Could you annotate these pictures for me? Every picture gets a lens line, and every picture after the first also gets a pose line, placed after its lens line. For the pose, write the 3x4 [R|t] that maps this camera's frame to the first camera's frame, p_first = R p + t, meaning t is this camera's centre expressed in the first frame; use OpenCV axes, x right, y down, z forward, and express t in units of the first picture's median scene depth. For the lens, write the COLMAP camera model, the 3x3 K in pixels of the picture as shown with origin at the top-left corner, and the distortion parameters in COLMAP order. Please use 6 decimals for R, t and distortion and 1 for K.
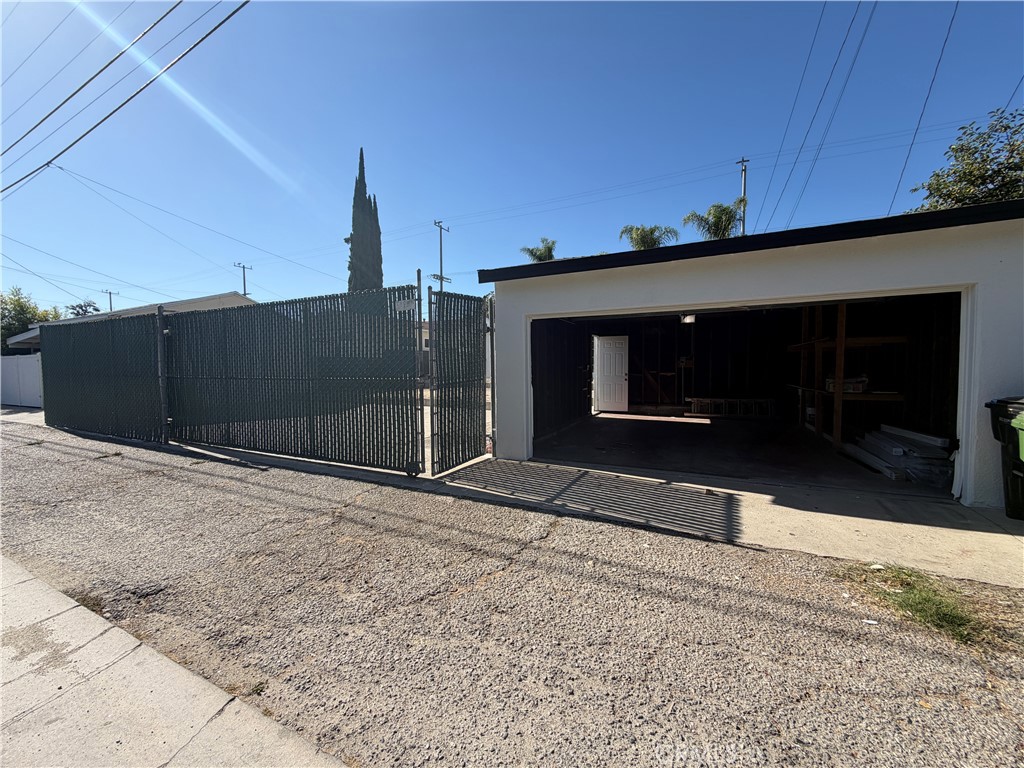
lens RADIAL K [[406.5, 0, 509.7], [0, 406.5, 391.3], [0, 0, 1]] dist [0.000573, -0.000430]
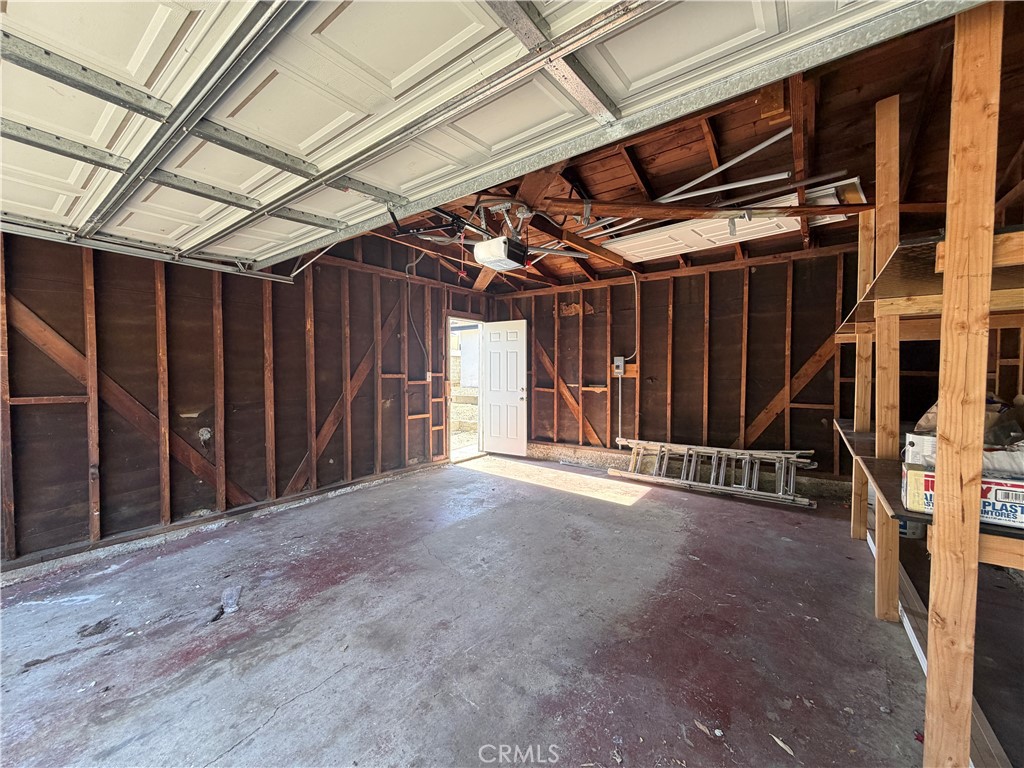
lens RADIAL K [[406.5, 0, 512.9], [0, 406.5, 383.9], [0, 0, 1]] dist [0.000573, -0.000430]
pose [[0.987498, 0.018229, -0.156576, 0.371047], [-0.023710, 0.999167, -0.033211, -0.029970], [0.155840, 0.036508, 0.987107, 0.460984]]
